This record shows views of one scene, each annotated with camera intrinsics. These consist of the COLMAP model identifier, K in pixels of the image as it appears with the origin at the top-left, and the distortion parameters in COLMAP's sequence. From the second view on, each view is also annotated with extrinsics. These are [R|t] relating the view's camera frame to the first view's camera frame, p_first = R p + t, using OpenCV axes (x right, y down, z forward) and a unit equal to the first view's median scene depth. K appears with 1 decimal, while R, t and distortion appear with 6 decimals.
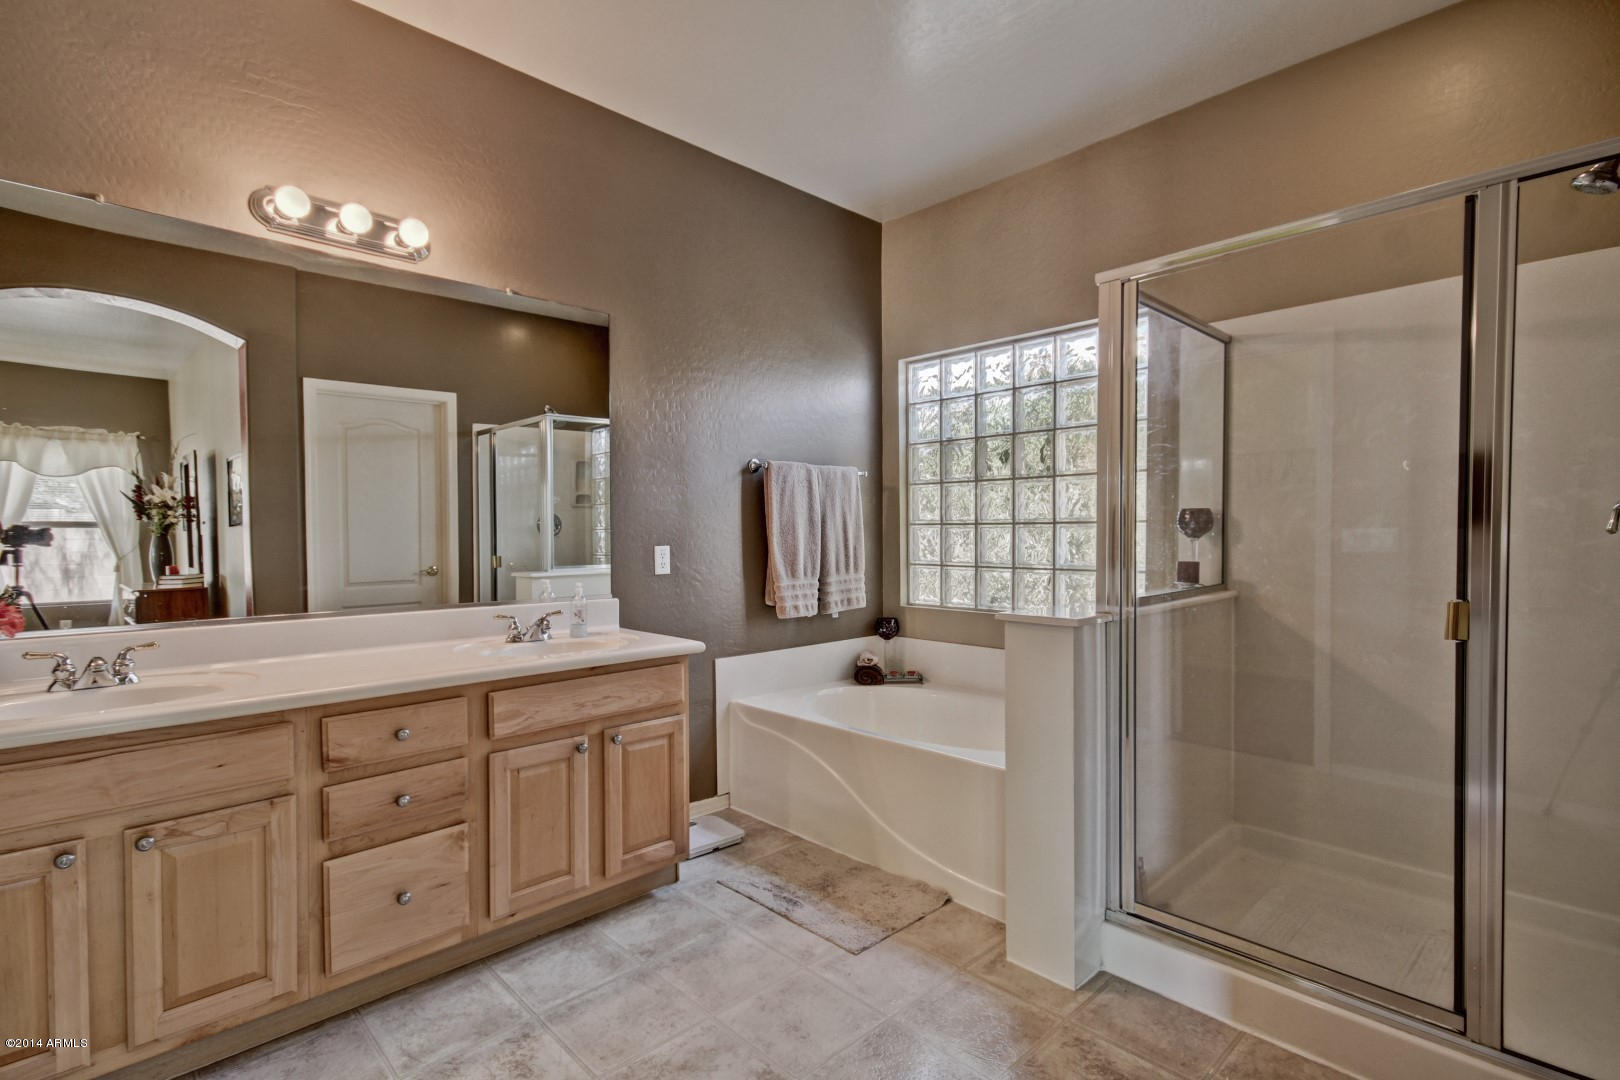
lens RADIAL K [[736.1, 0, 840.5], [0, 736.1, 550.5], [0, 0, 1]] dist [0.016061, -0.000408]
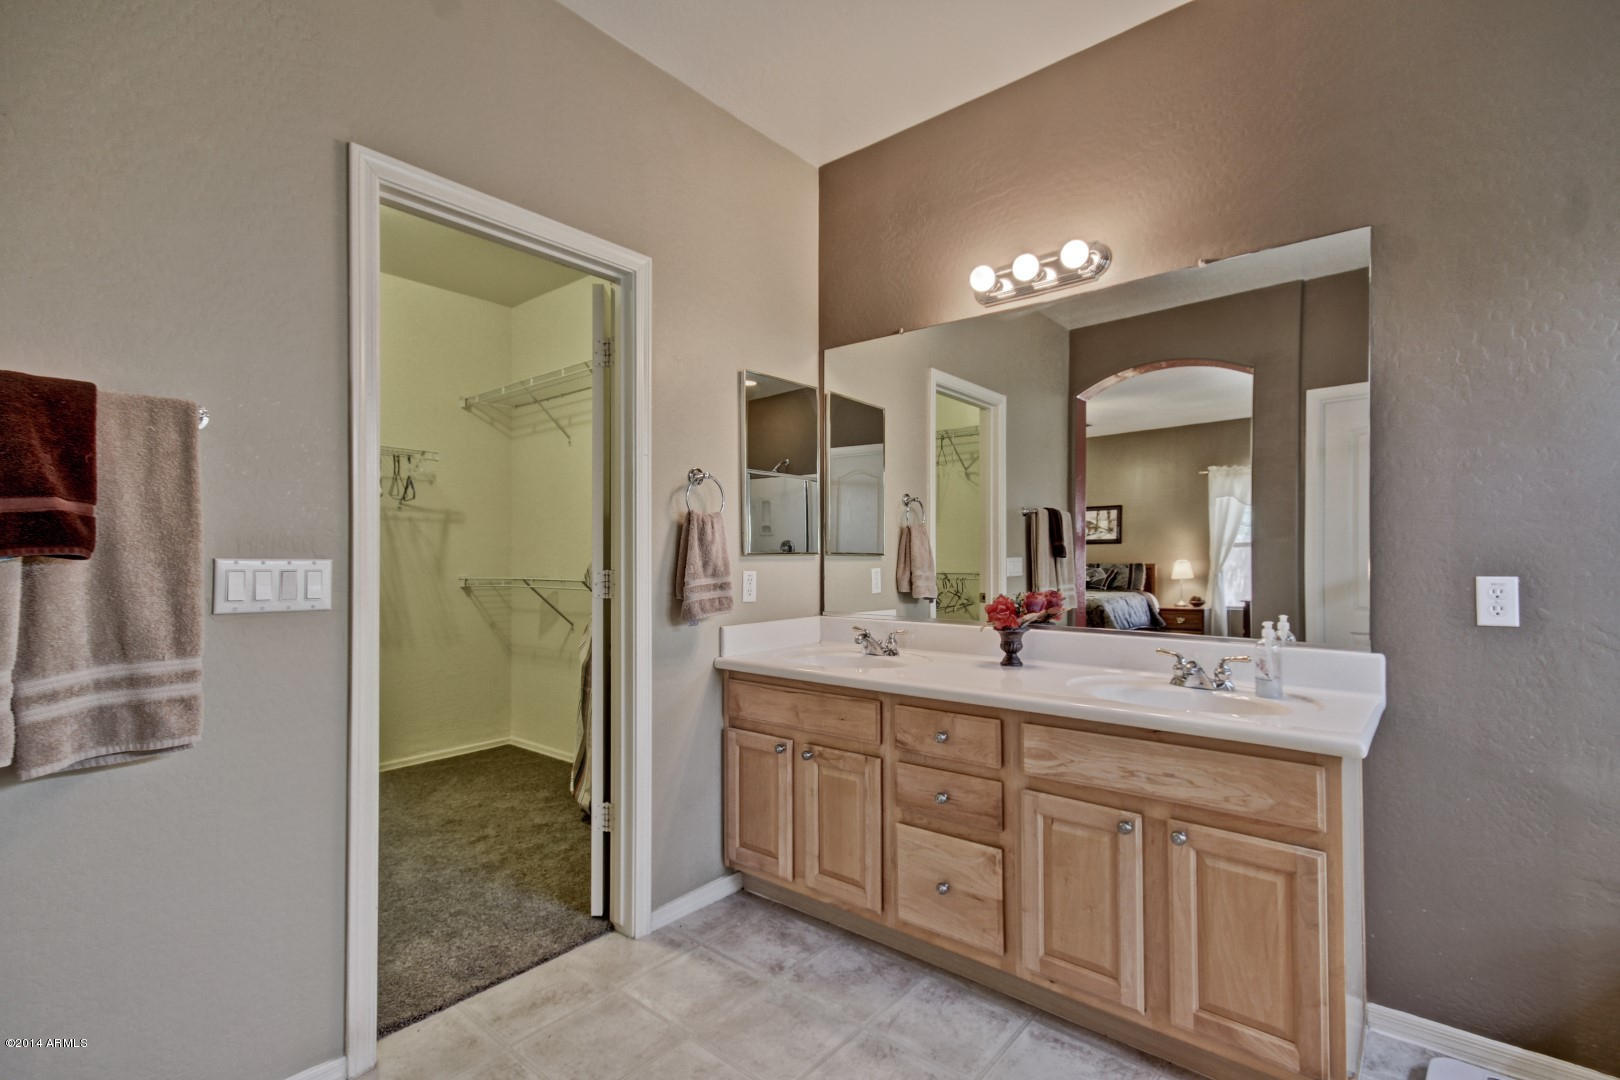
lens RADIAL K [[736.1, 0, 809.9], [0, 736.1, 549.8], [0, 0, 1]] dist [0.016061, -0.000408]
pose [[0.104613, -0.001134, -0.994512, 0.277334], [-0.024303, 0.999698, -0.003696, -0.012062], [0.994216, 0.024557, 0.104554, 0.399724]]
